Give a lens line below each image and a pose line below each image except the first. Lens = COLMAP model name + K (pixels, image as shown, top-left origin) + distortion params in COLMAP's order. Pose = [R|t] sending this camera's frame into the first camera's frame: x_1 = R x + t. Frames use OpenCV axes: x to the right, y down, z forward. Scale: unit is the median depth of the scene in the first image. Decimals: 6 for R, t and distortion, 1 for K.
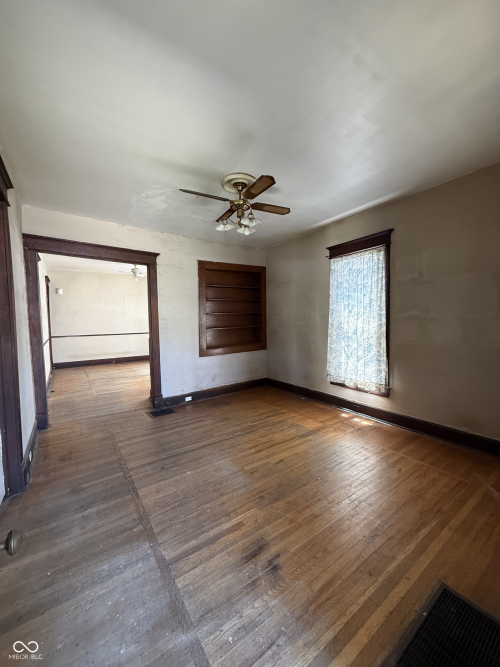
lens RADIAL K [[263.3, 0, 251.8], [0, 263.3, 332.2], [0, 0, 1]] dist [0.002697, 0.000188]
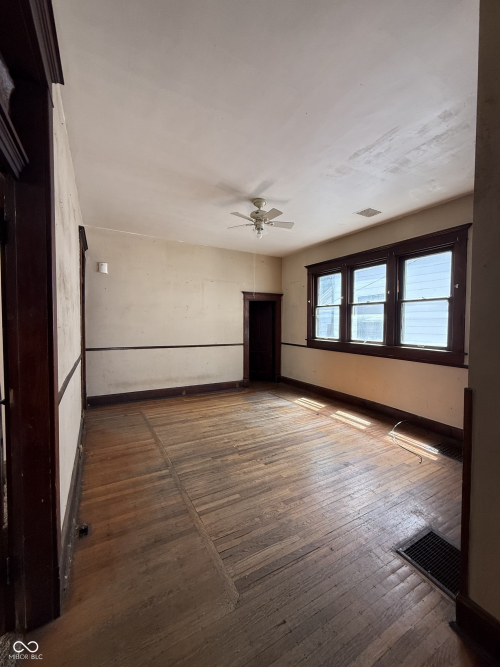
lens RADIAL K [[263.3, 0, 247.1], [0, 263.3, 333.7], [0, 0, 1]] dist [0.002697, 0.000188]
pose [[0.994754, 0.017935, -0.100713, -0.353436], [-0.020950, 0.999361, -0.028955, -0.005346], [0.100129, 0.030913, 0.994494, 0.462735]]
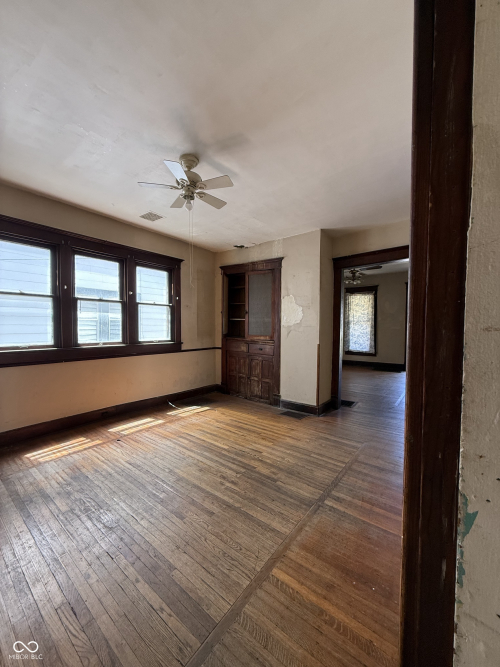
lens RADIAL K [[263.3, 0, 253.3], [0, 263.3, 332.7], [0, 0, 1]] dist [0.002697, 0.000188]
pose [[-0.288412, -0.024519, 0.957192, -0.701050], [0.059965, 0.997247, 0.043613, -0.033353], [-0.955627, 0.069977, -0.286148, 0.900969]]
